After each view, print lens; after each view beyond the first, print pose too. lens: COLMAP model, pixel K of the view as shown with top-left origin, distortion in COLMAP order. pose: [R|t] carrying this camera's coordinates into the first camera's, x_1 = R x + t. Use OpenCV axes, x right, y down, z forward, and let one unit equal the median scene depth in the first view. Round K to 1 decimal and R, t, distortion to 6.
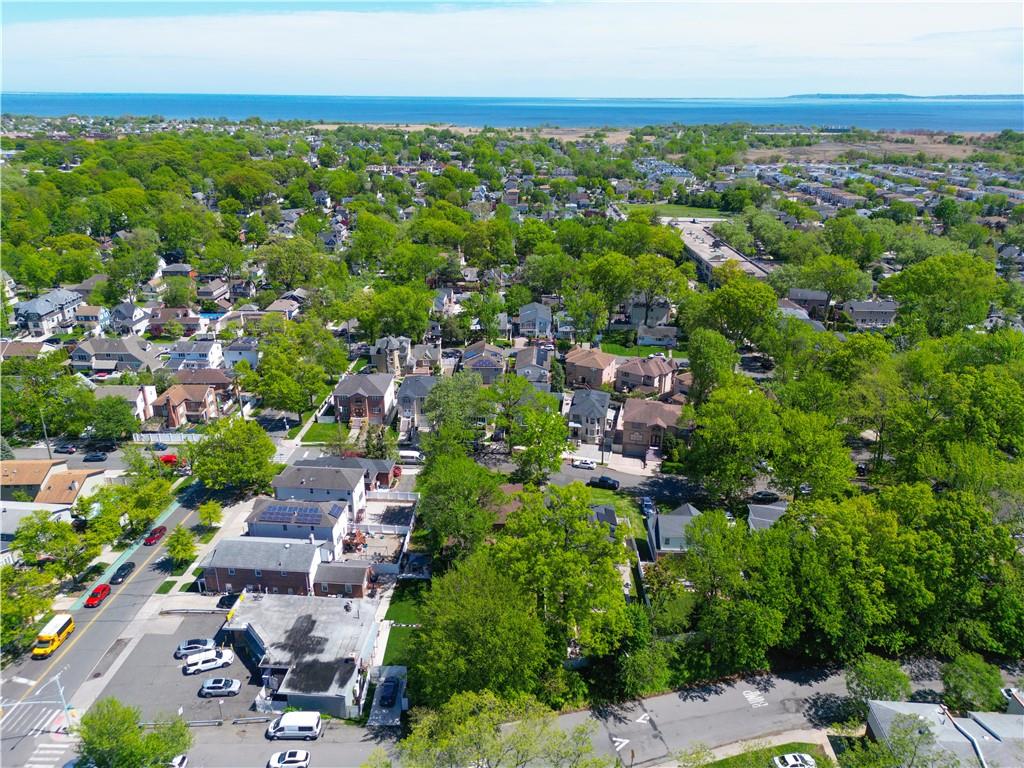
lens RADIAL K [[718.9, 0, 513.4], [0, 718.9, 379.2], [0, 0, 1]] dist [0.084984, -0.082247]
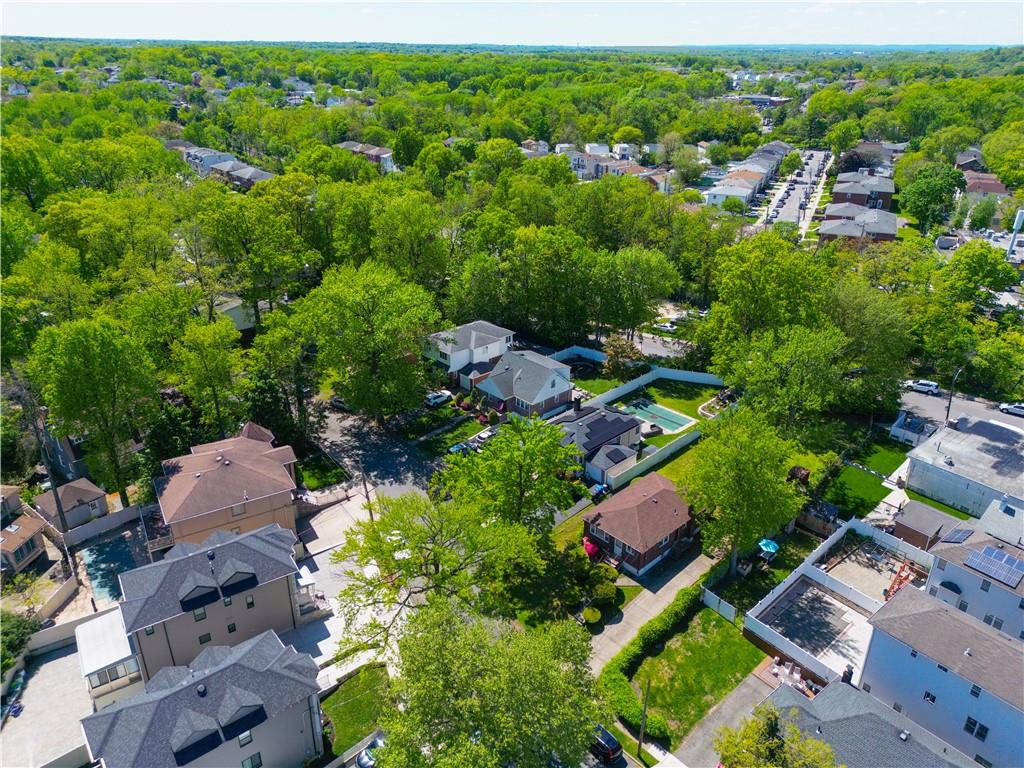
lens RADIAL K [[718.9, 0, 513.4], [0, 718.9, 379.2], [0, 0, 1]] dist [0.084984, -0.082247]
pose [[-0.701900, -0.307729, 0.642370, -0.271092], [0.246877, 0.740846, 0.624659, -0.292669], [-0.668123, 0.597034, -0.444029, 1.153722]]
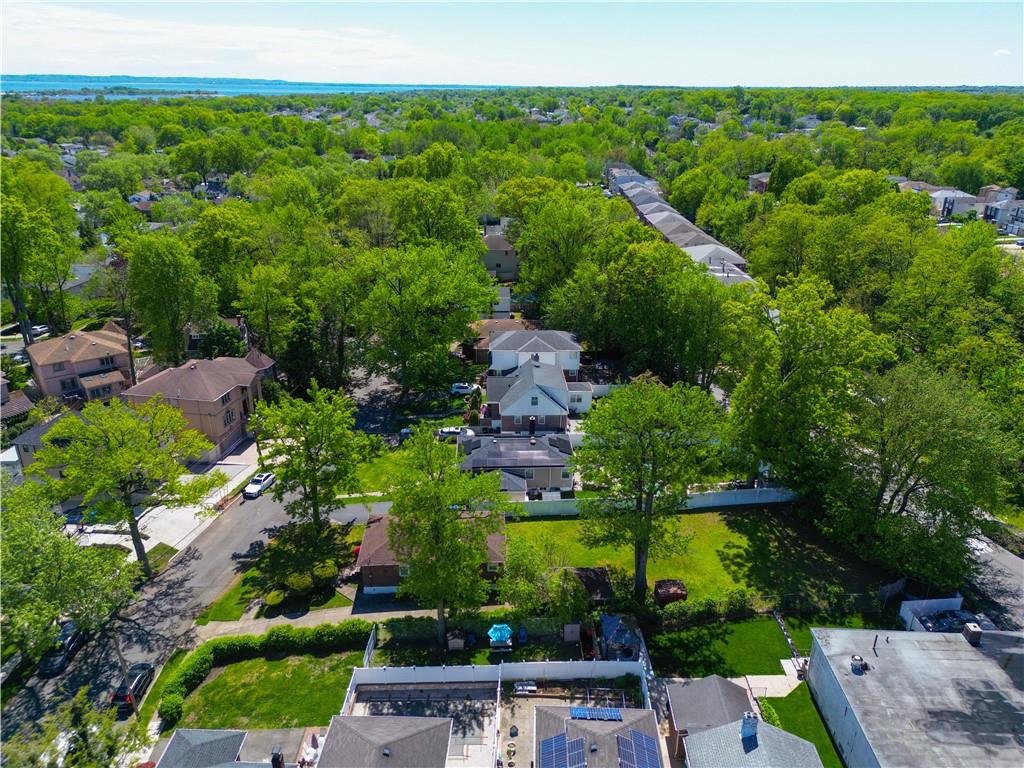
lens RADIAL K [[718.9, 0, 513.4], [0, 718.9, 379.2], [0, 0, 1]] dist [0.084984, -0.082247]
pose [[-0.060580, -0.375063, 0.925018, -0.424868], [0.347556, 0.860801, 0.371787, -0.095100], [-0.935700, 0.344019, 0.078208, 0.774430]]
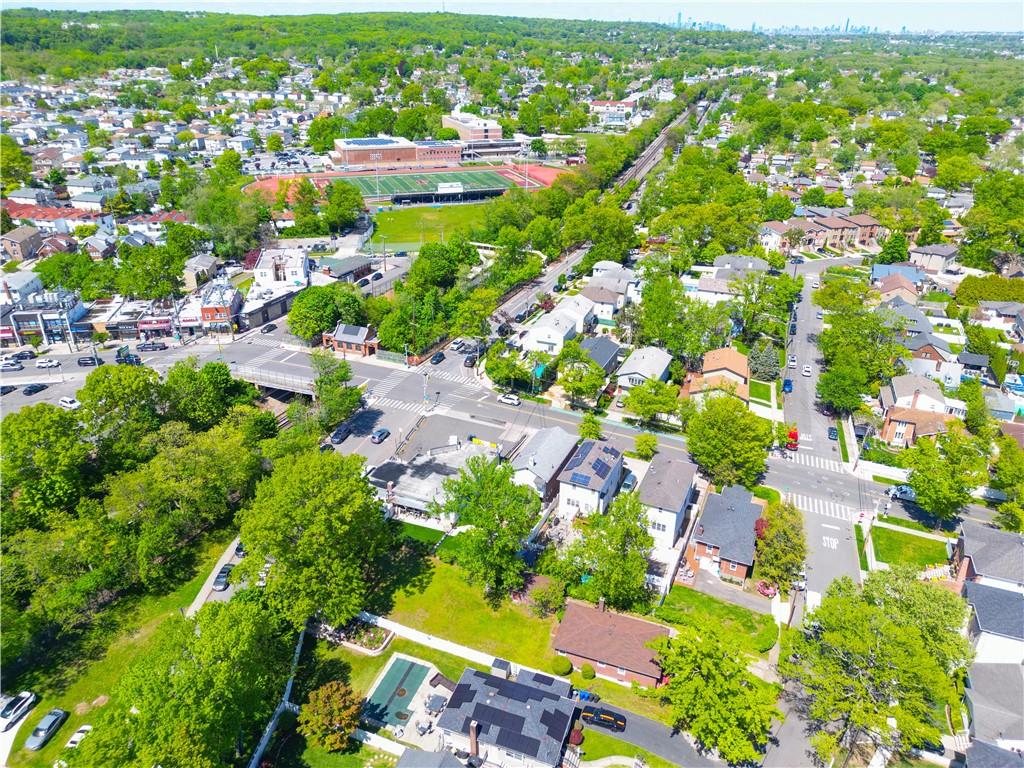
lens RADIAL K [[718.9, 0, 513.4], [0, 718.9, 379.2], [0, 0, 1]] dist [0.084984, -0.082247]
pose [[-0.325098, 0.401649, -0.856148, 0.471561], [-0.359192, 0.785035, 0.504680, -0.321005], [0.874810, 0.471592, -0.110944, 0.783821]]
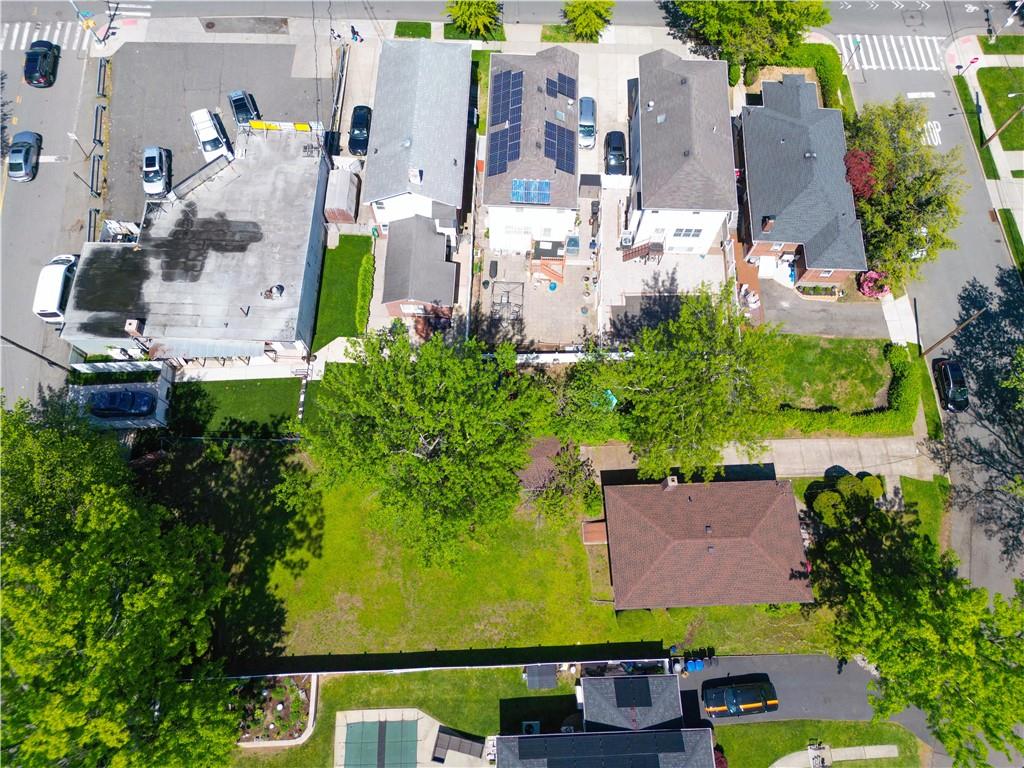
lens RADIAL K [[718.9, 0, 513.4], [0, 718.9, 379.2], [0, 0, 1]] dist [0.084984, -0.082247]
pose [[0.053303, 0.936228, -0.347327, 0.026064], [-0.375867, 0.341052, 0.861631, -0.145852], [0.925139, 0.084621, 0.370076, 0.670624]]
